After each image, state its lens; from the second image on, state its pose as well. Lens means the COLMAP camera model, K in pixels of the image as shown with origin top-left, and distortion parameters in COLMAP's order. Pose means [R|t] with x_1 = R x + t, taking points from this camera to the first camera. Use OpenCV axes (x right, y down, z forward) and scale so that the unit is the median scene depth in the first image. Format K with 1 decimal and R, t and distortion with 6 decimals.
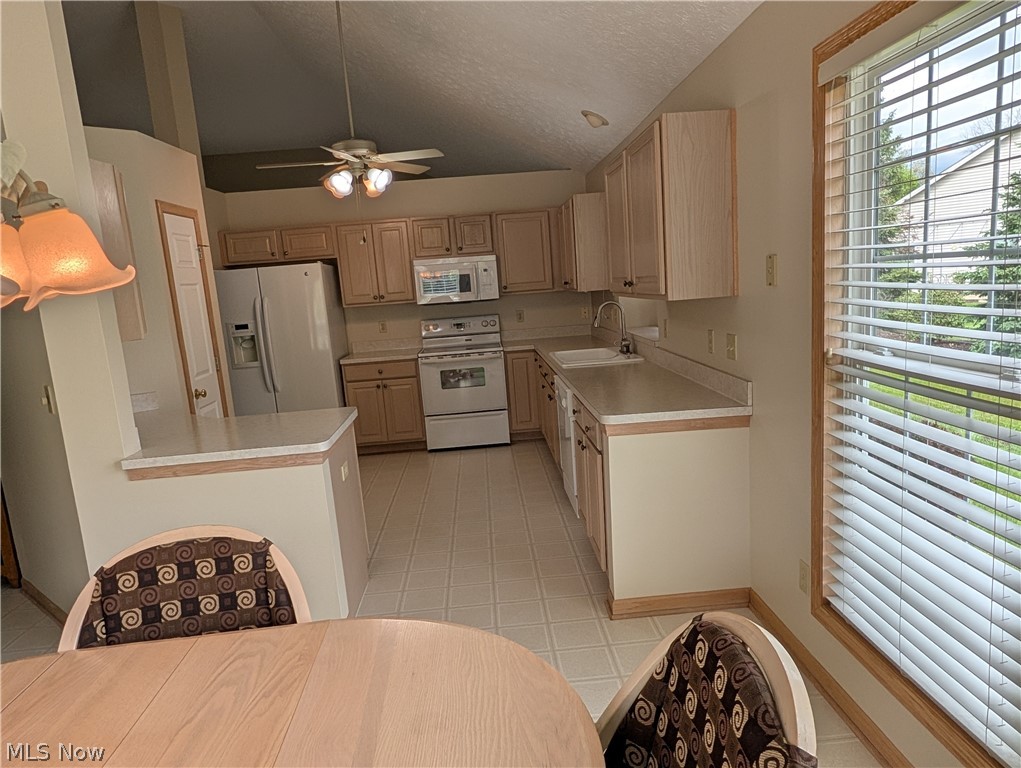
lens RADIAL K [[678.9, 0, 515.6], [0, 678.9, 391.7], [0, 0, 1]] dist [-0.002885, -0.000873]
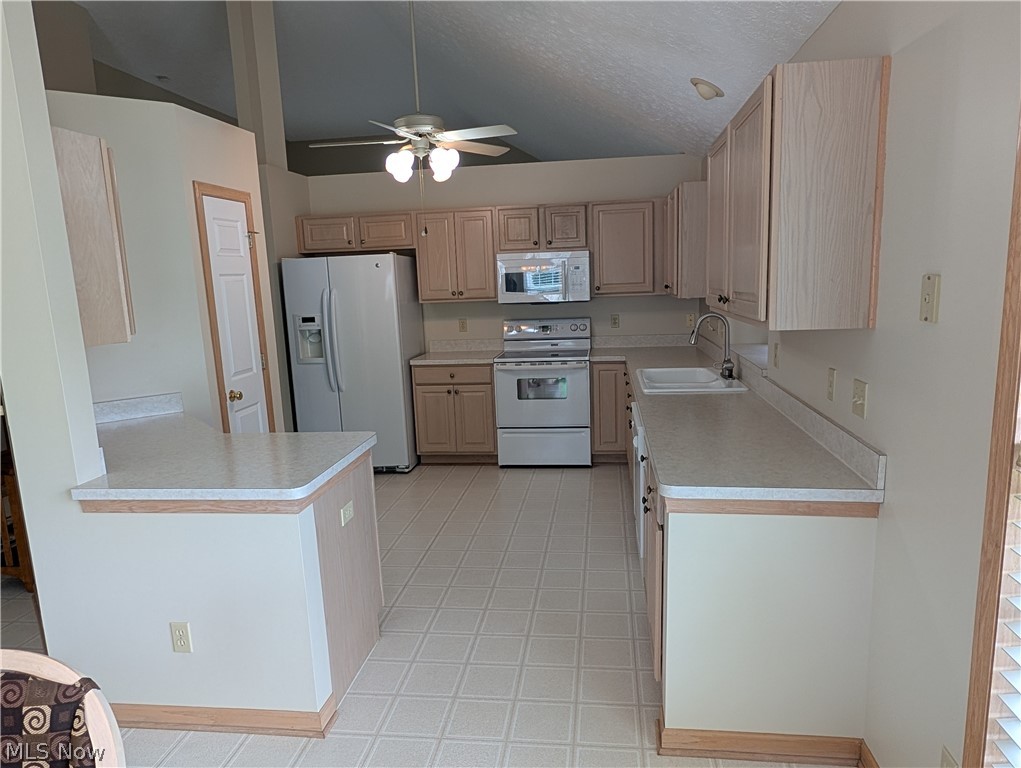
lens RADIAL K [[678.9, 0, 515.6], [0, 678.9, 391.7], [0, 0, 1]] dist [-0.002885, -0.000873]
pose [[0.982355, 0.067581, -0.174387, 0.047301], [-0.064999, 0.997675, 0.020485, -0.034536], [0.175366, -0.008788, 0.984464, 0.128810]]
